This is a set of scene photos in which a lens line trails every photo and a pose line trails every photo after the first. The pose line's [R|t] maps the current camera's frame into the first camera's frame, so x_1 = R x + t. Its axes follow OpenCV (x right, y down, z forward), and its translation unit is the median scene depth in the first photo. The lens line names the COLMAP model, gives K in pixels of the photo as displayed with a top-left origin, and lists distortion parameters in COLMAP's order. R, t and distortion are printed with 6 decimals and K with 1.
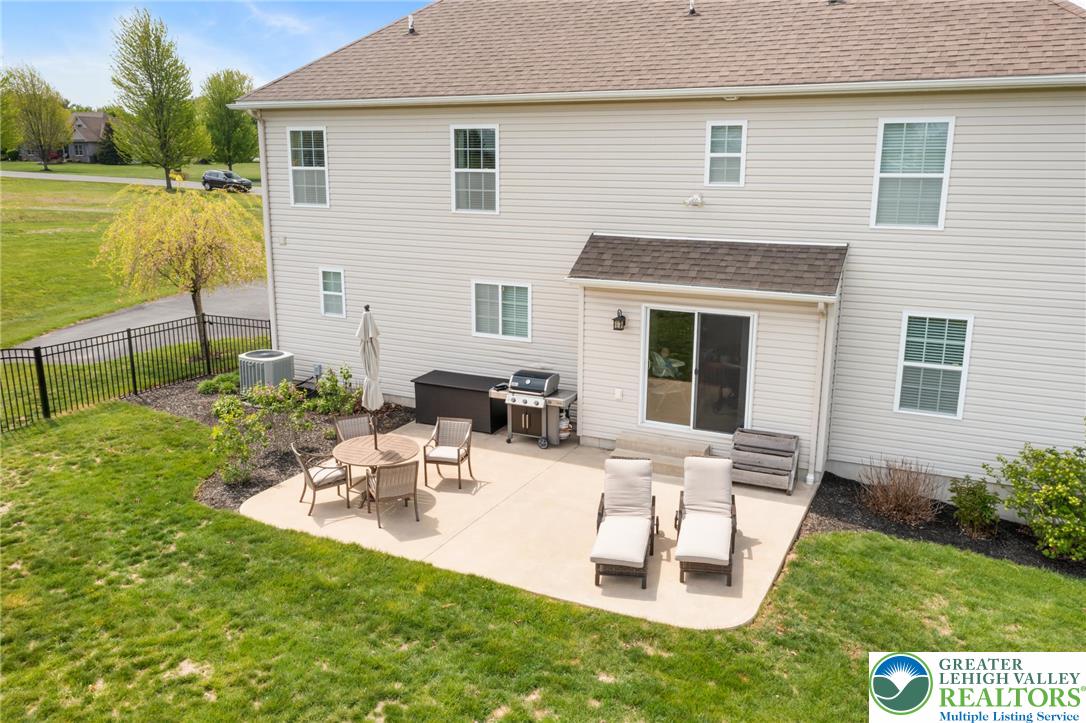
lens RADIAL K [[853.8, 0, 543.0], [0, 853.8, 361.5], [0, 0, 1]] dist [0.002708, -0.001118]
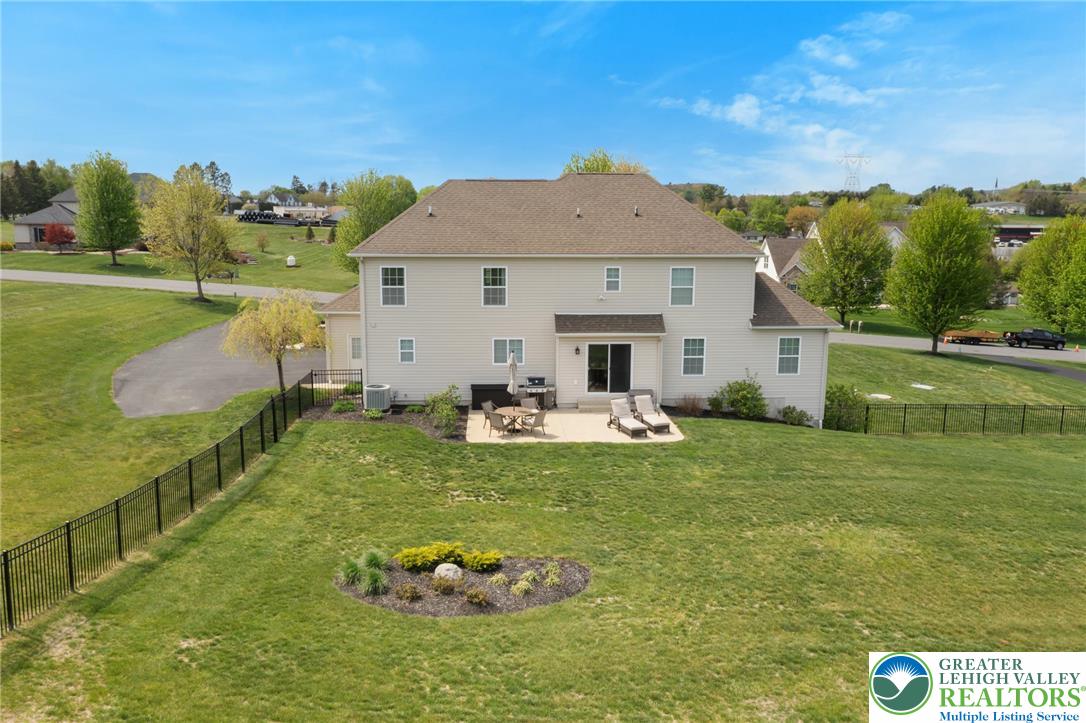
lens RADIAL K [[866.8, 0, 543.0], [0, 866.8, 361.5], [0, 0, 1]] dist [-0.007035, -0.003294]
pose [[0.873652, -0.087782, 0.478567, -1.133703], [0.111063, 0.993602, -0.020499, 0.020510], [-0.473706, 0.071060, 0.877812, -1.040502]]
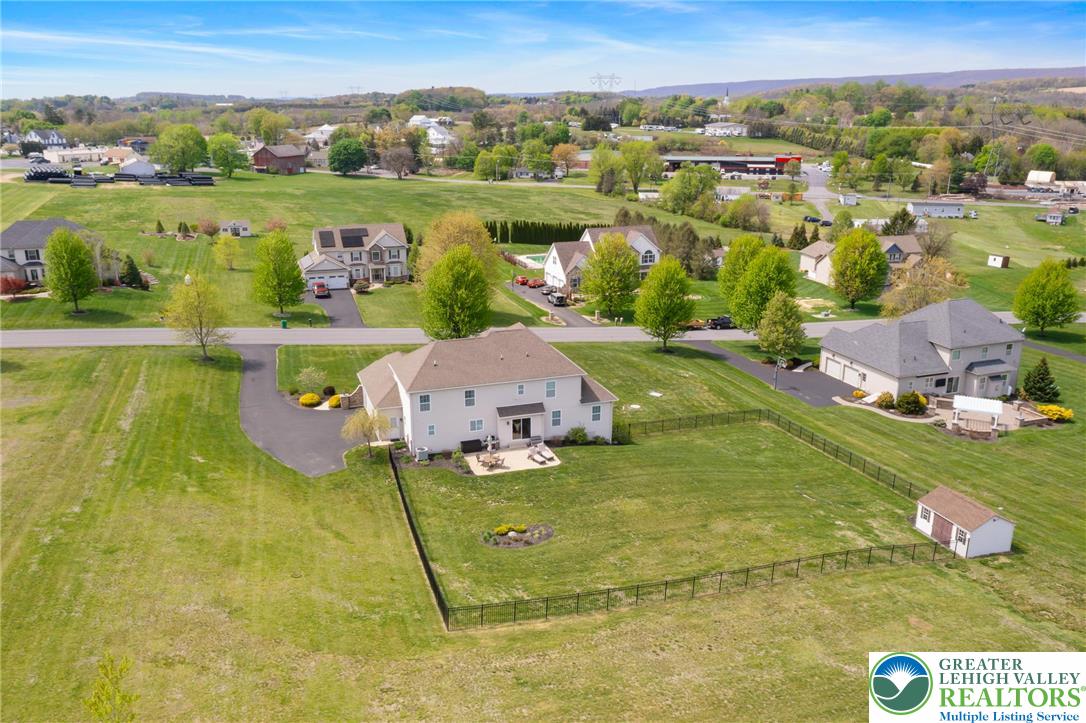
lens RADIAL K [[866.8, 0, 543.0], [0, 866.8, 361.5], [0, 0, 1]] dist [-0.007035, -0.003294]
pose [[0.711664, -0.211931, 0.669791, -3.277504], [0.163431, 0.977198, 0.135550, -1.115814], [-0.683246, 0.012999, 0.730072, -3.077563]]
